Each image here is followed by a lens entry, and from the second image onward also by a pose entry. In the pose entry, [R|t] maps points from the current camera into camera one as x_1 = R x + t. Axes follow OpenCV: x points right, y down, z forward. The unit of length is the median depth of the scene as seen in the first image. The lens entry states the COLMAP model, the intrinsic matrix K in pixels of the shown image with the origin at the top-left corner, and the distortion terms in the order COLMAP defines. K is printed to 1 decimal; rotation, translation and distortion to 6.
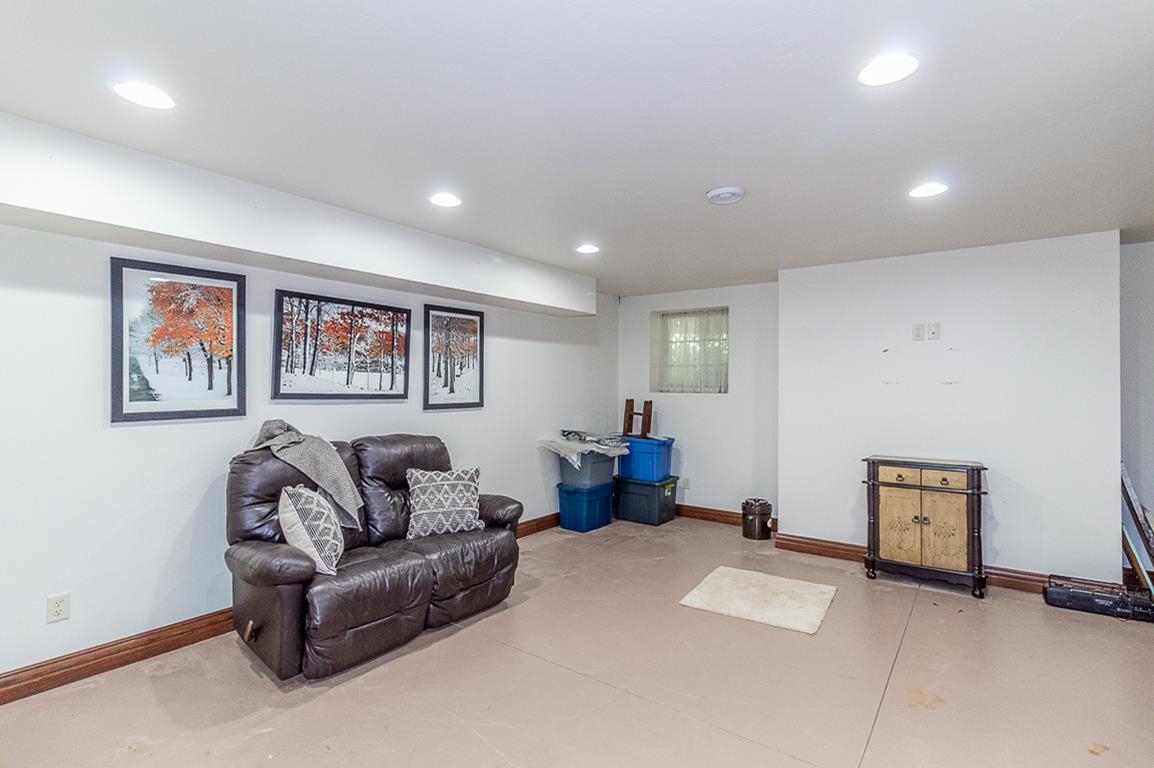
lens RADIAL K [[537.0, 0, 572.3], [0, 537.0, 385.9], [0, 0, 1]] dist [0.000758, -0.000070]
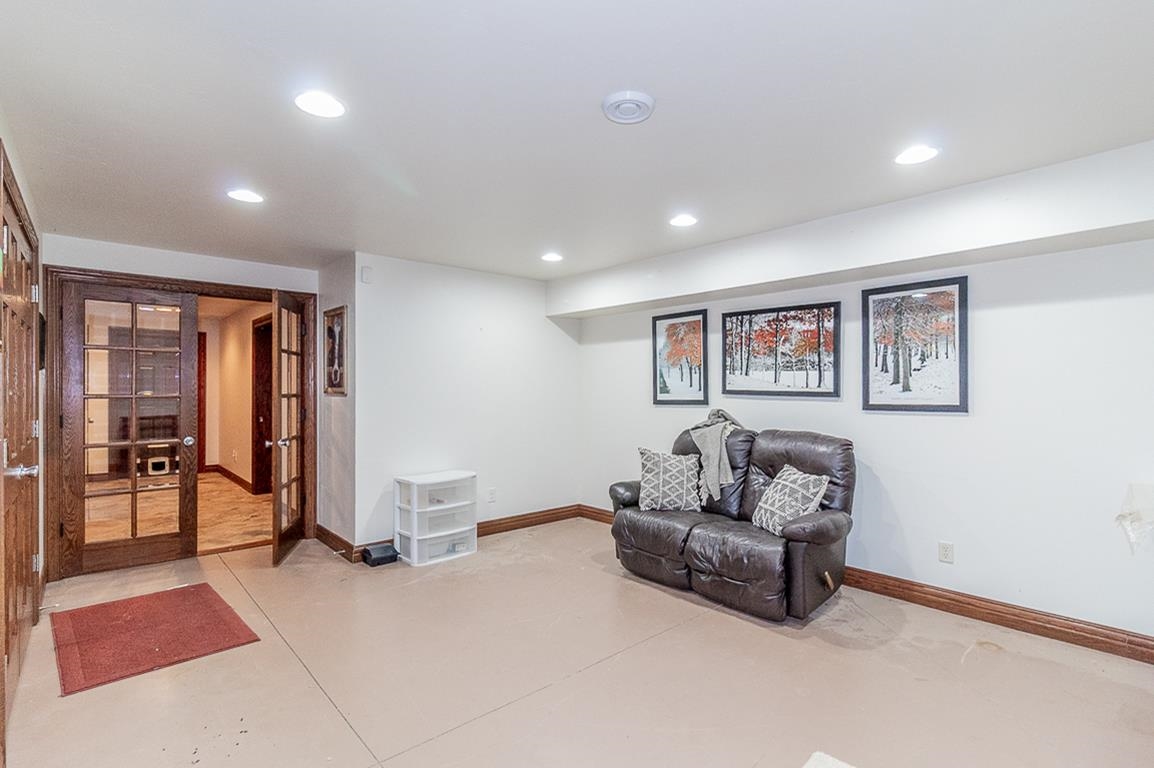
lens RADIAL K [[537.0, 0, 572.3], [0, 537.0, 385.9], [0, 0, 1]] dist [0.000758, -0.000070]
pose [[-0.179589, 0.001692, -0.983740, 0.771124], [0.009377, 0.999956, 0.000008, 0.000229], [0.983697, -0.009223, -0.179597, 0.781411]]
